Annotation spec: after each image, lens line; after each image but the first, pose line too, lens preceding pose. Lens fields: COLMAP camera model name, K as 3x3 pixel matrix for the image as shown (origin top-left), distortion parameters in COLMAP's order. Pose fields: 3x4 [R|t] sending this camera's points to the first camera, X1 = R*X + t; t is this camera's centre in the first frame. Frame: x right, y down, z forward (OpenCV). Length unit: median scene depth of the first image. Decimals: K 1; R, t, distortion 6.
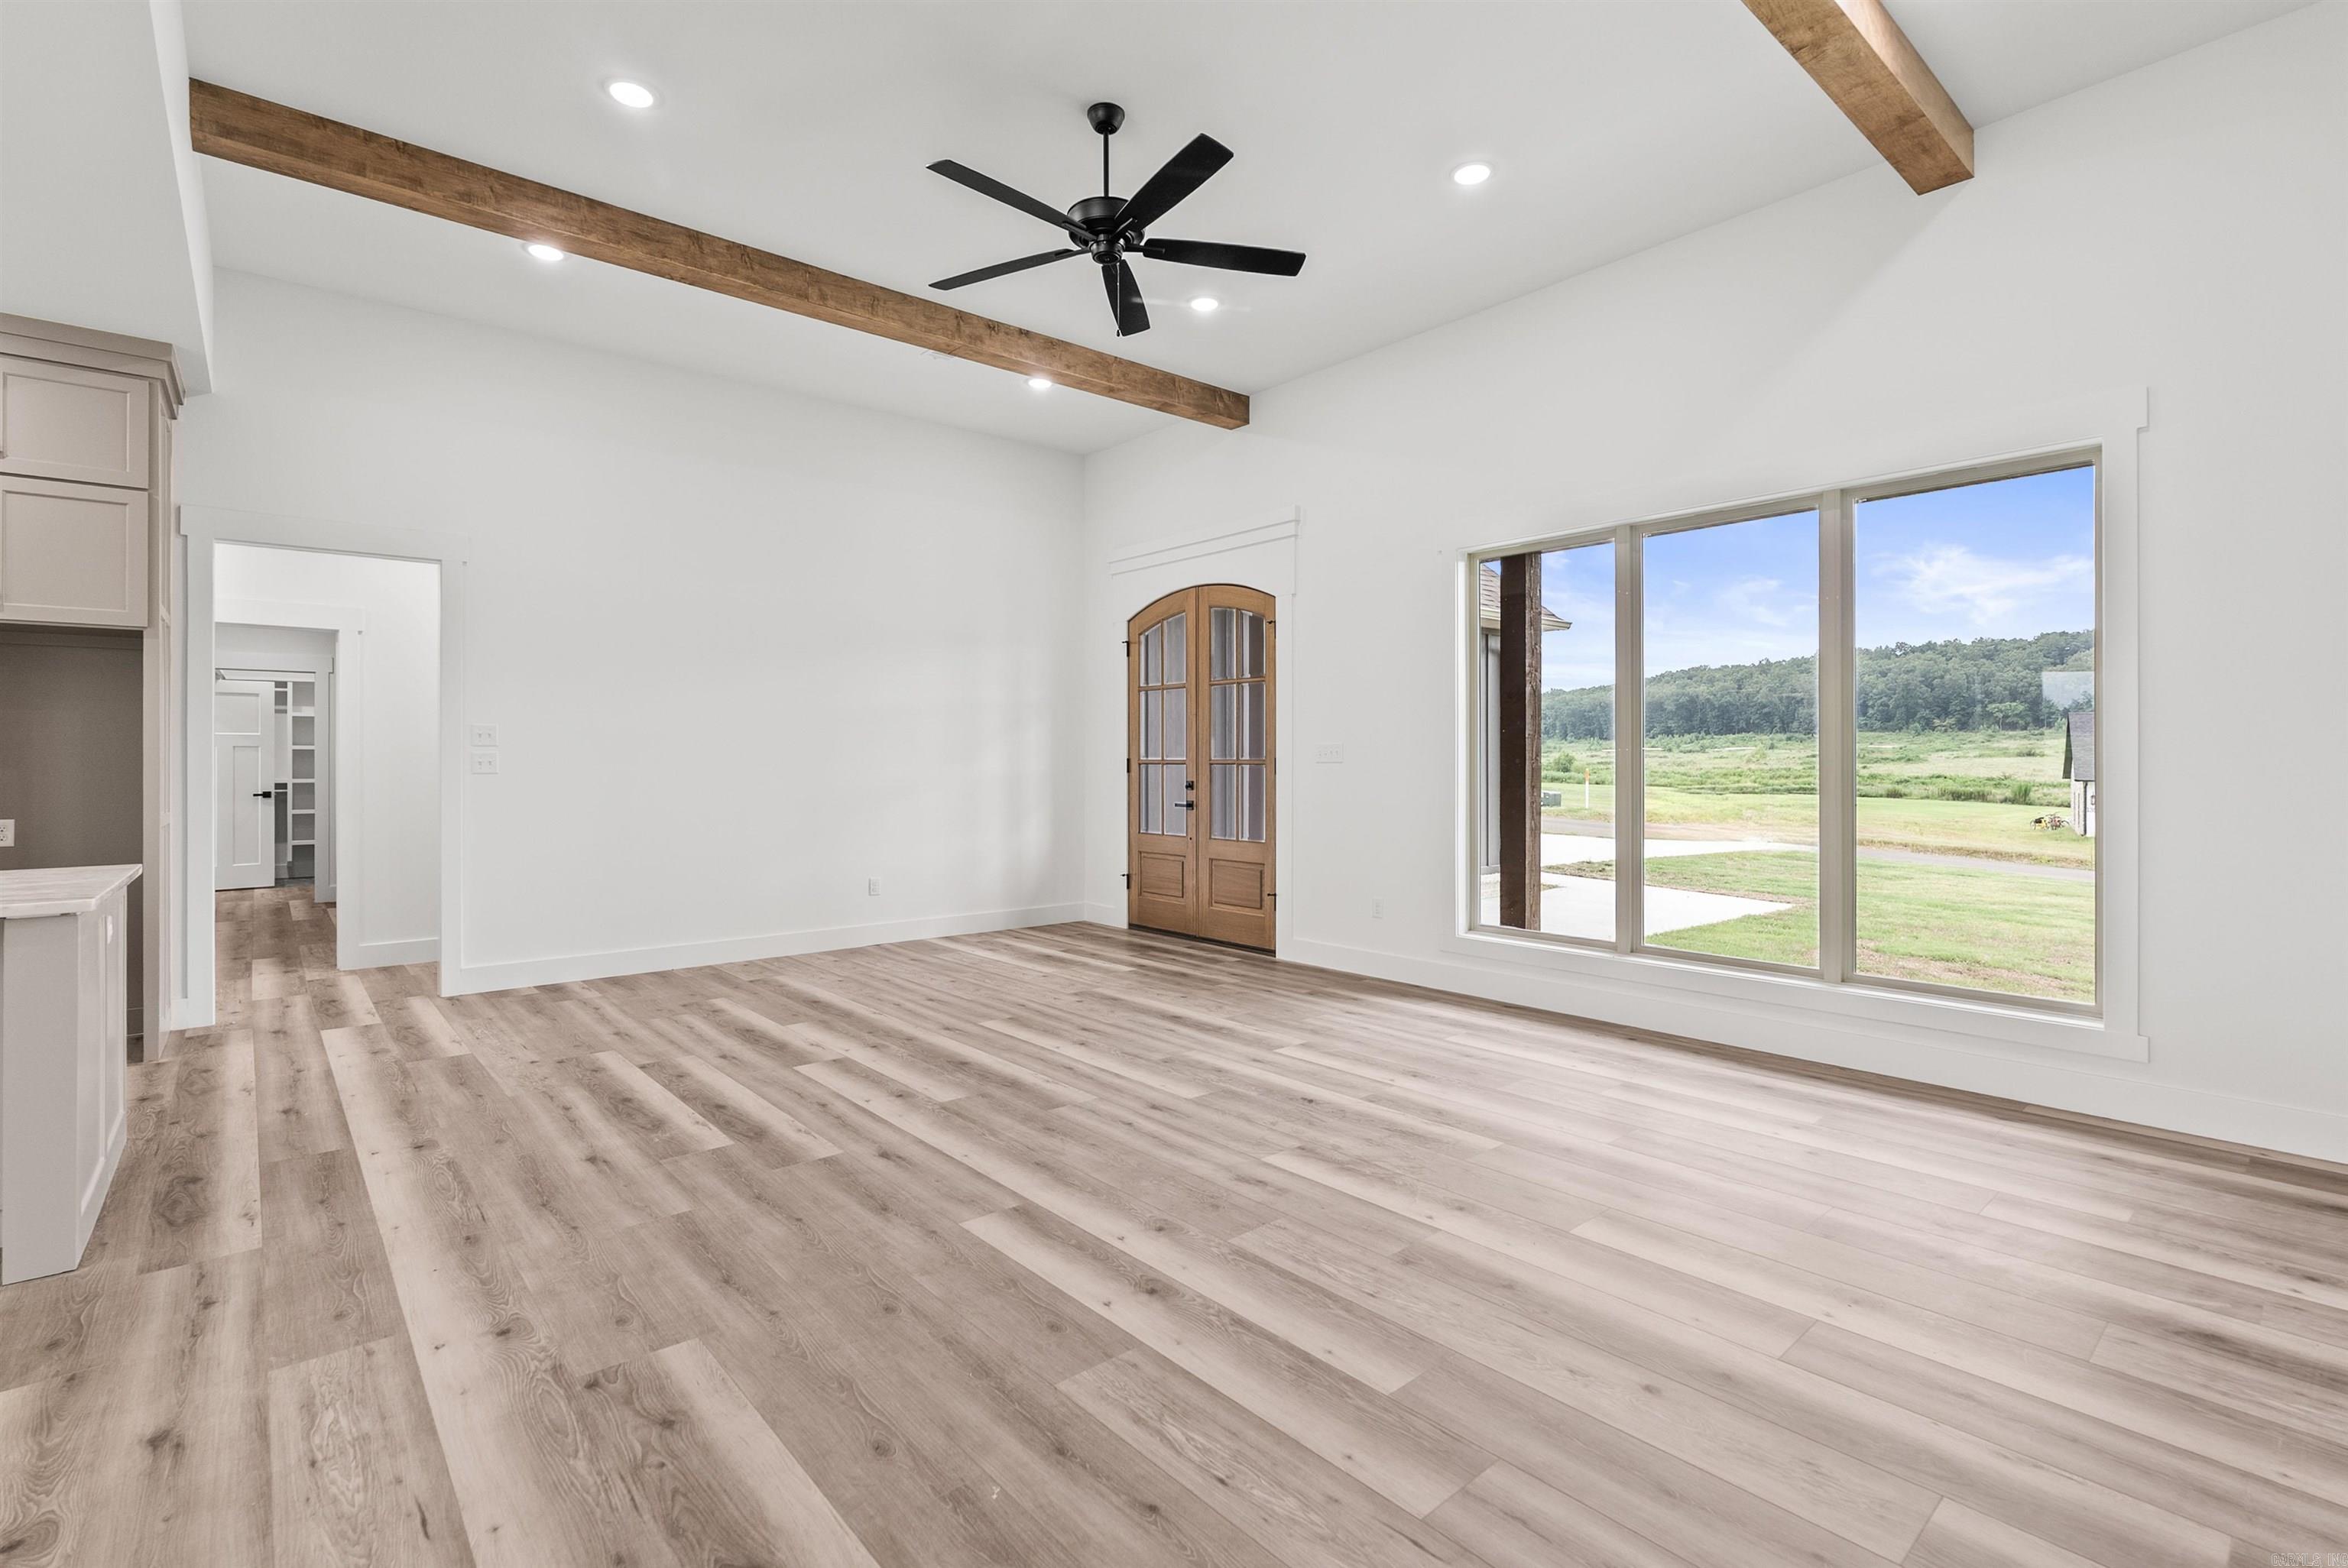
lens RADIAL K [[1070.4, 0, 1176.9], [0, 1070.4, 761.8], [0, 0, 1]] dist [-0.007260, 0.000038]
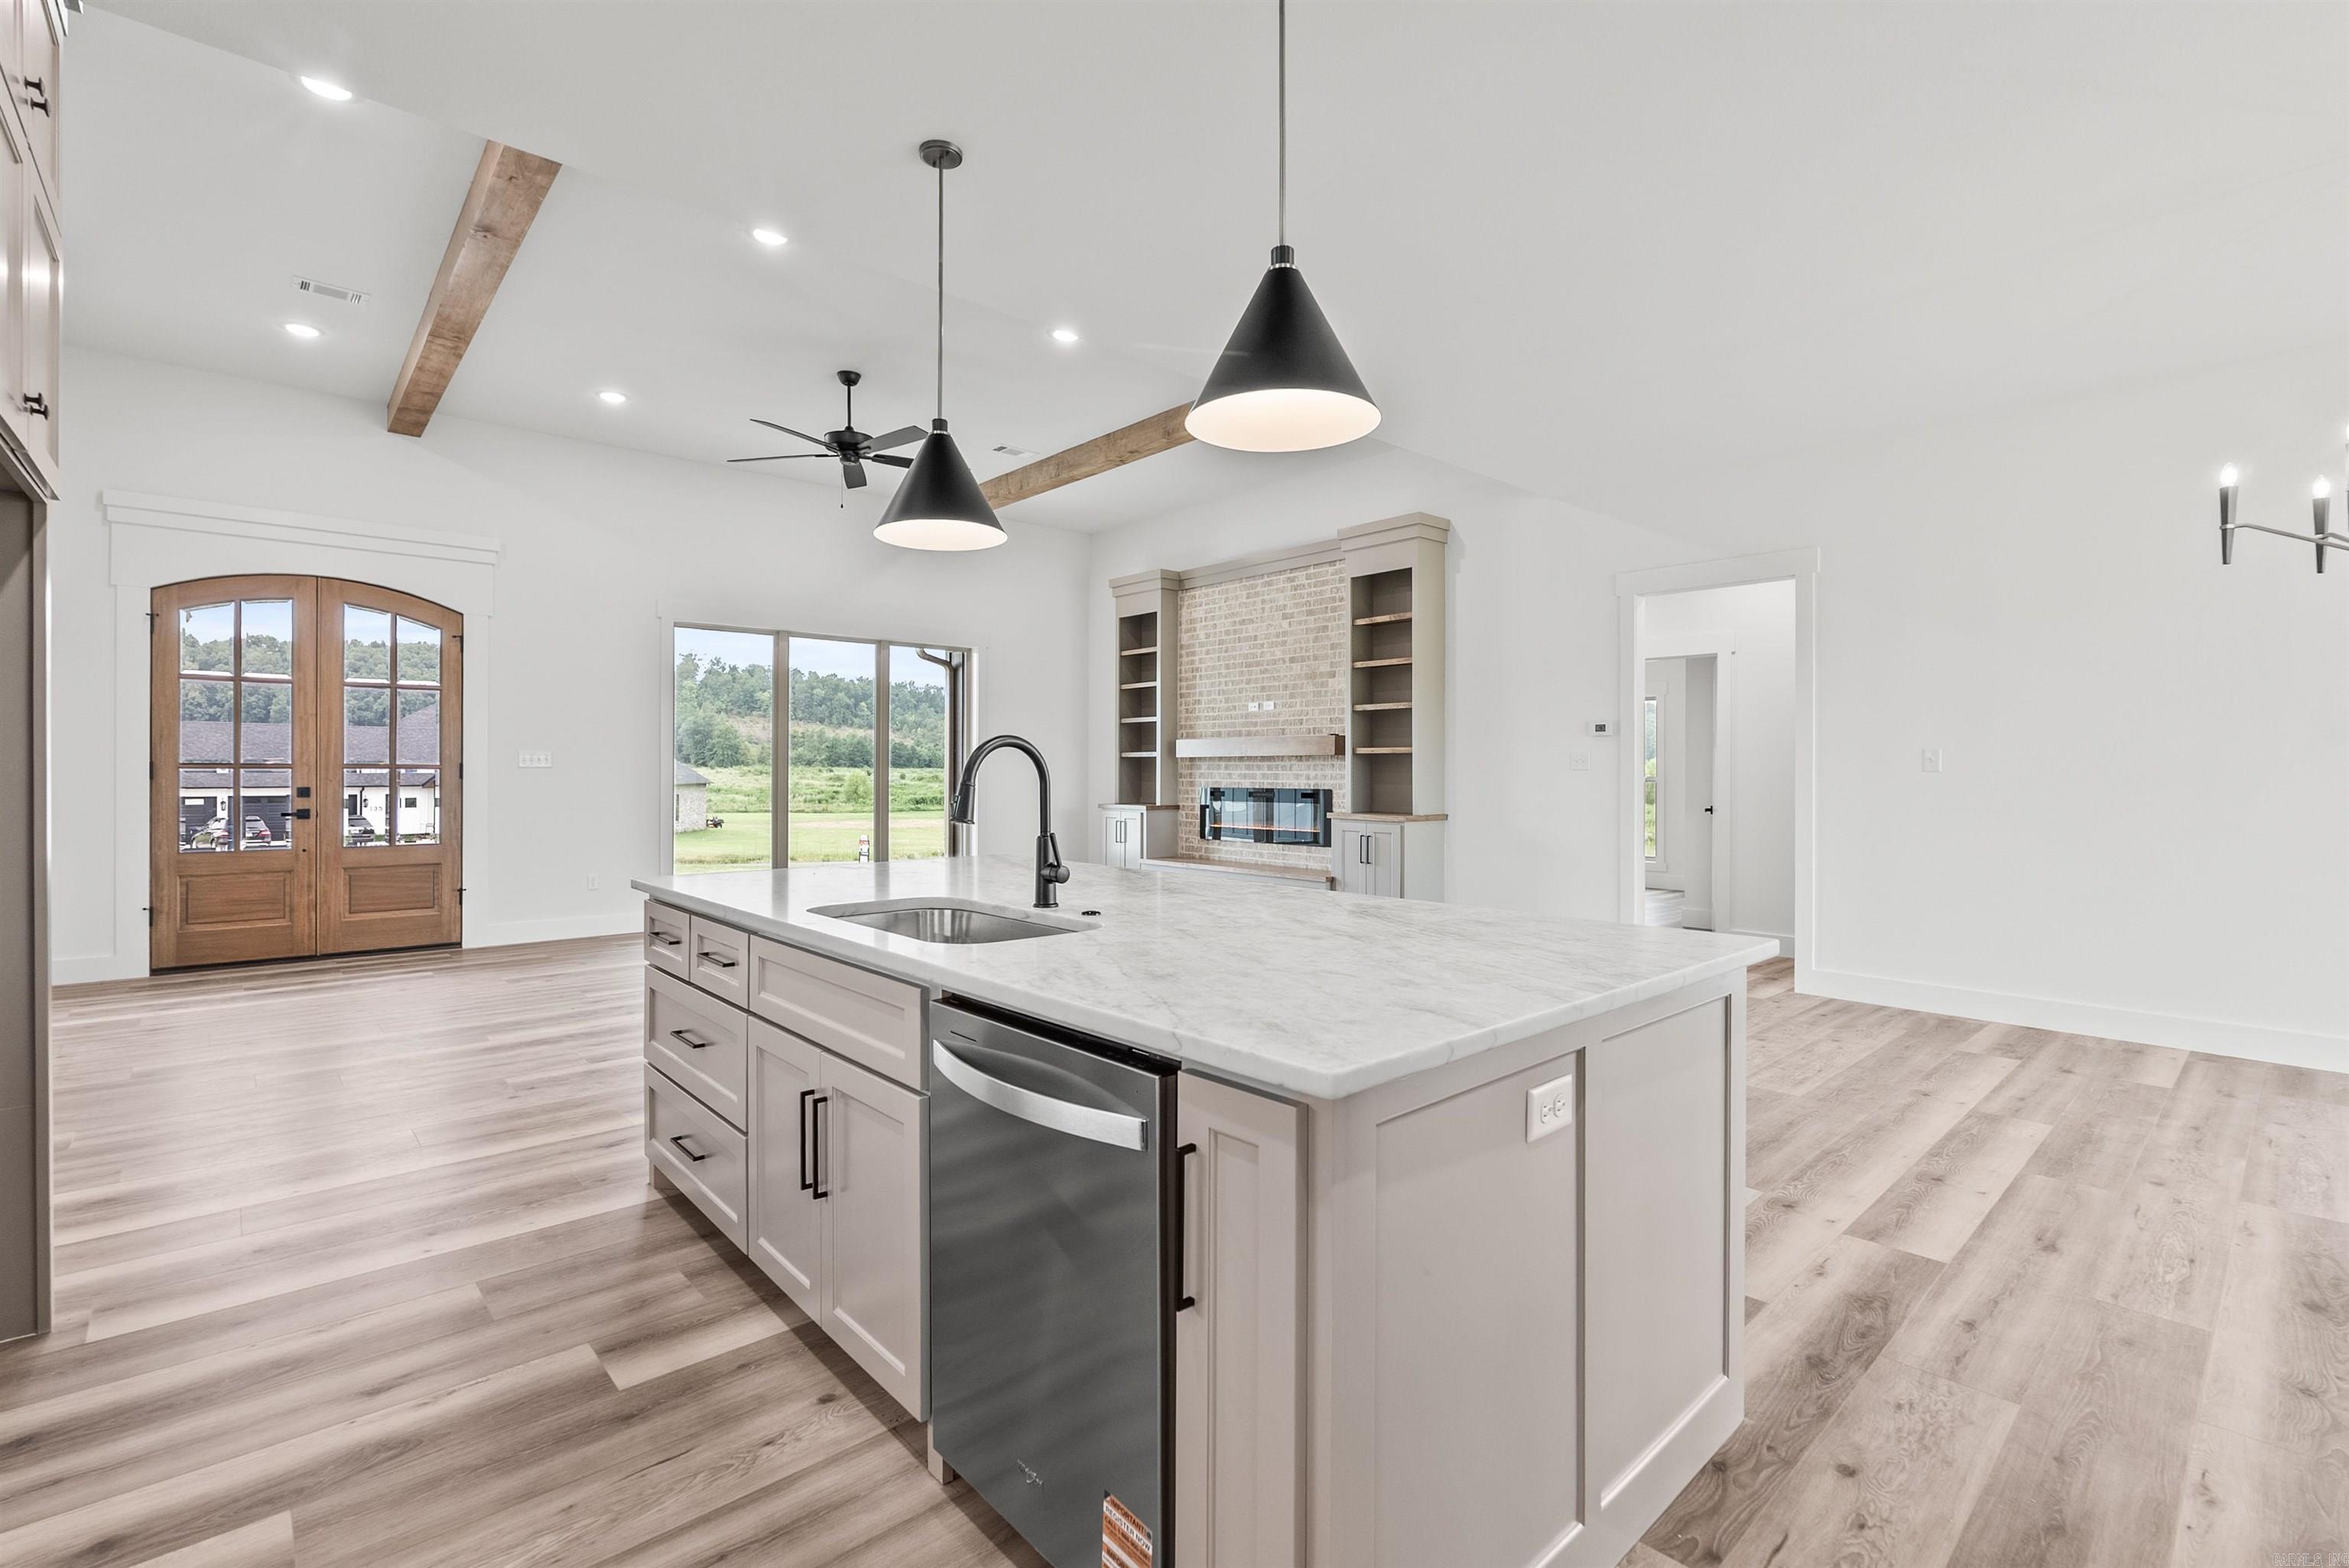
lens RADIAL K [[1050.5, 0, 1178.8], [0, 1050.5, 771.2], [0, 0, 1]] dist [-0.008541, 0.000083]
pose [[-0.019130, 0.000855, 0.999817, -1.700509], [-0.001743, 0.999998, -0.000889, 0.008232], [-0.999815, -0.001759, -0.019128, 0.516918]]
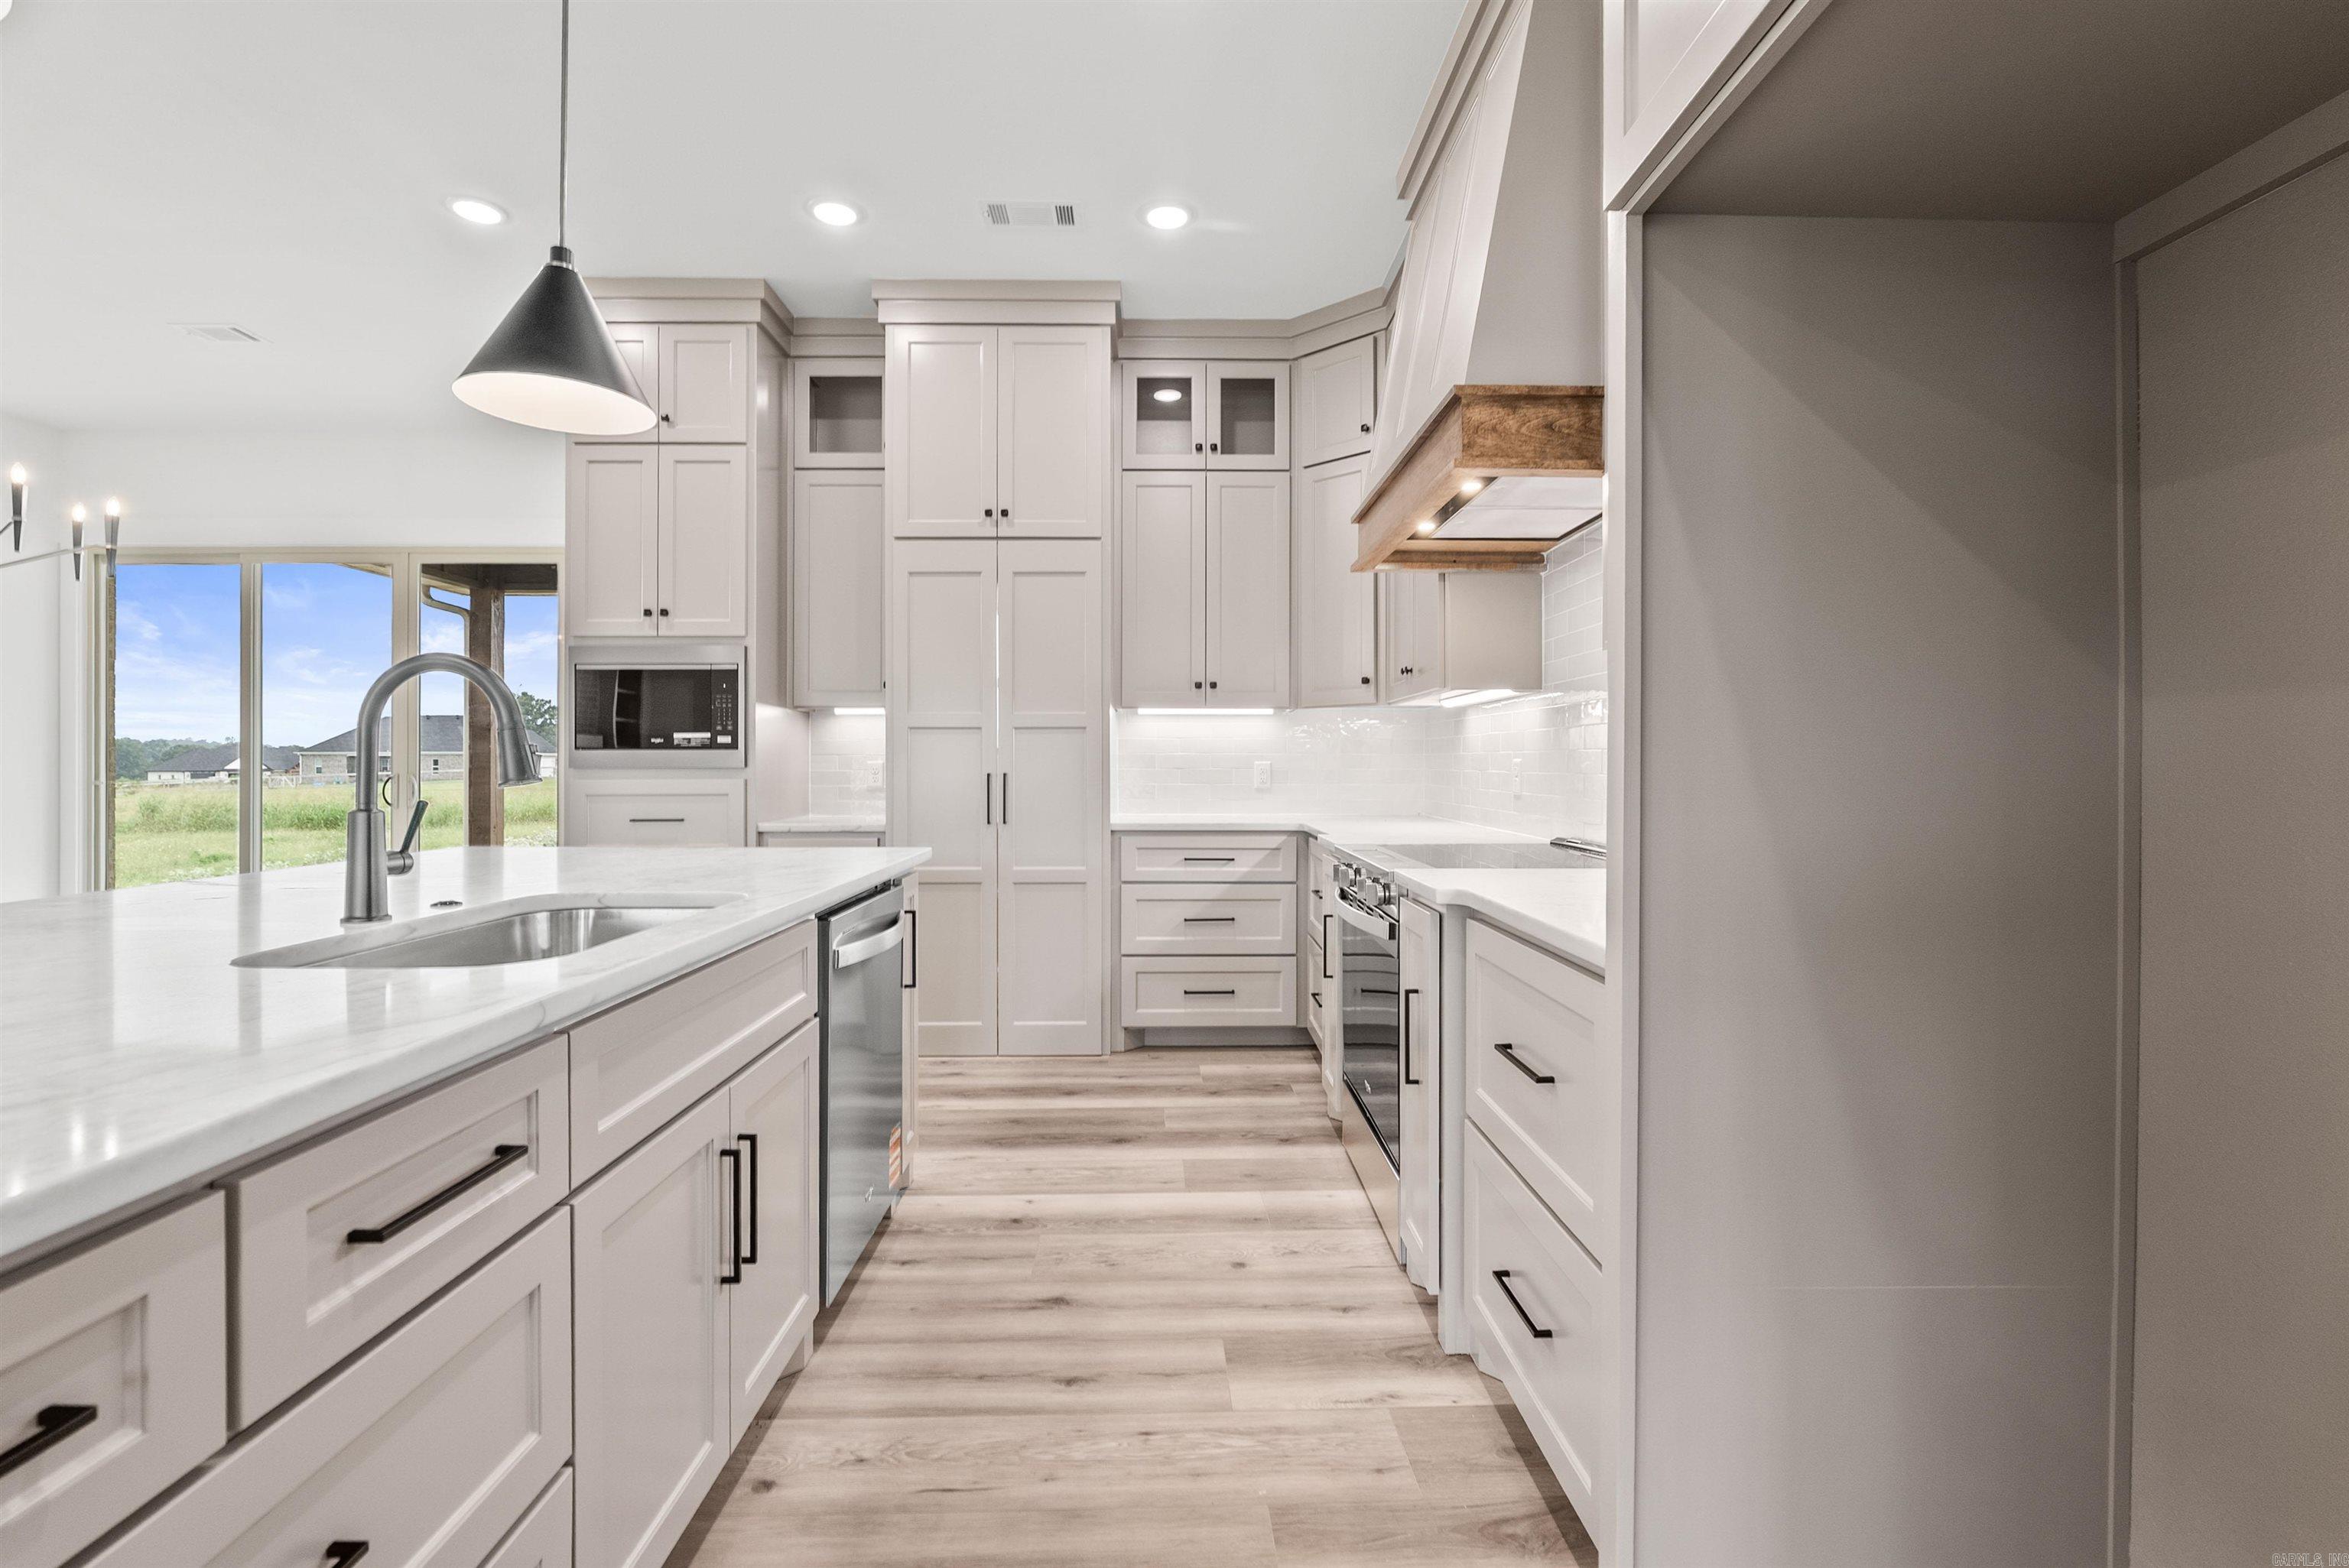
lens RADIAL K [[1052.7, 0, 1179.9], [0, 1052.7, 767.5], [0, 0, 1]] dist [-0.007834, 0.000085]
pose [[-0.633439, 0.003010, -0.773787, -0.950858], [-0.001653, 0.999985, 0.005242, 0.027500], [0.773791, 0.004599, -0.633425, 1.082705]]
